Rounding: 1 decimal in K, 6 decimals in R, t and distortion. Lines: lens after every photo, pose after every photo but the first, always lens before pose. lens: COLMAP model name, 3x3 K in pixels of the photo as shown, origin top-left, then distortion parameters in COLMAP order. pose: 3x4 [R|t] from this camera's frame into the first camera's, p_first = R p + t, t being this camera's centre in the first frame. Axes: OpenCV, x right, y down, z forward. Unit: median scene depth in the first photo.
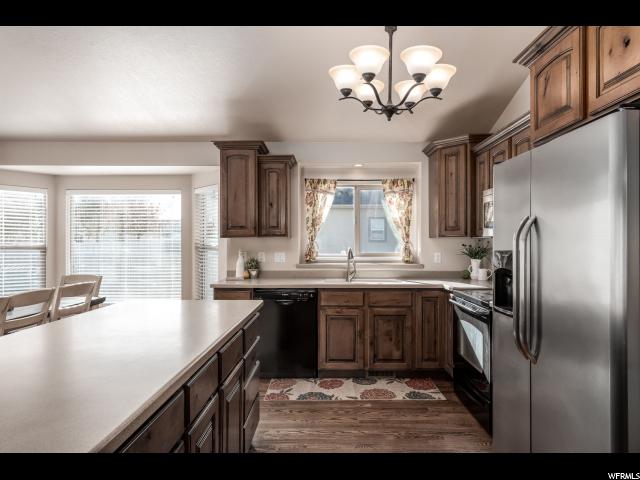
lens RADIAL K [[384.4, 0, 323.7], [0, 384.4, 241.7], [0, 0, 1]] dist [0.007283, -0.000808]
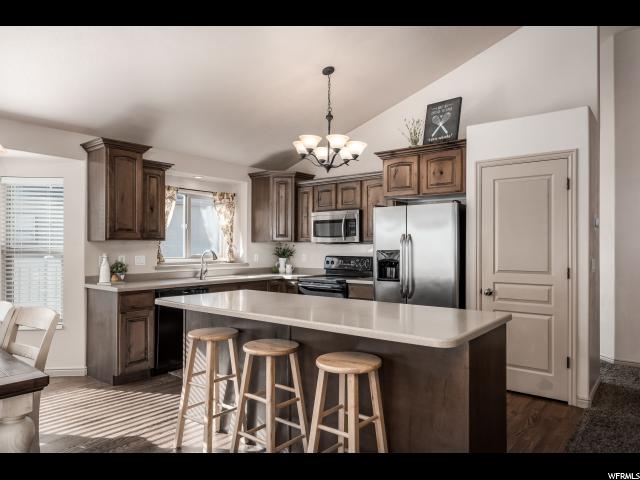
lens RADIAL K [[423.0, 0, 324.4], [0, 423.0, 242.2], [0, 0, 1]] dist [-0.012640, -0.000497]
pose [[0.610454, 0.009257, 0.791998, -0.735285], [-0.007076, 0.999956, -0.006234, -0.003157], [-0.792020, -0.001799, 0.610492, -0.058183]]
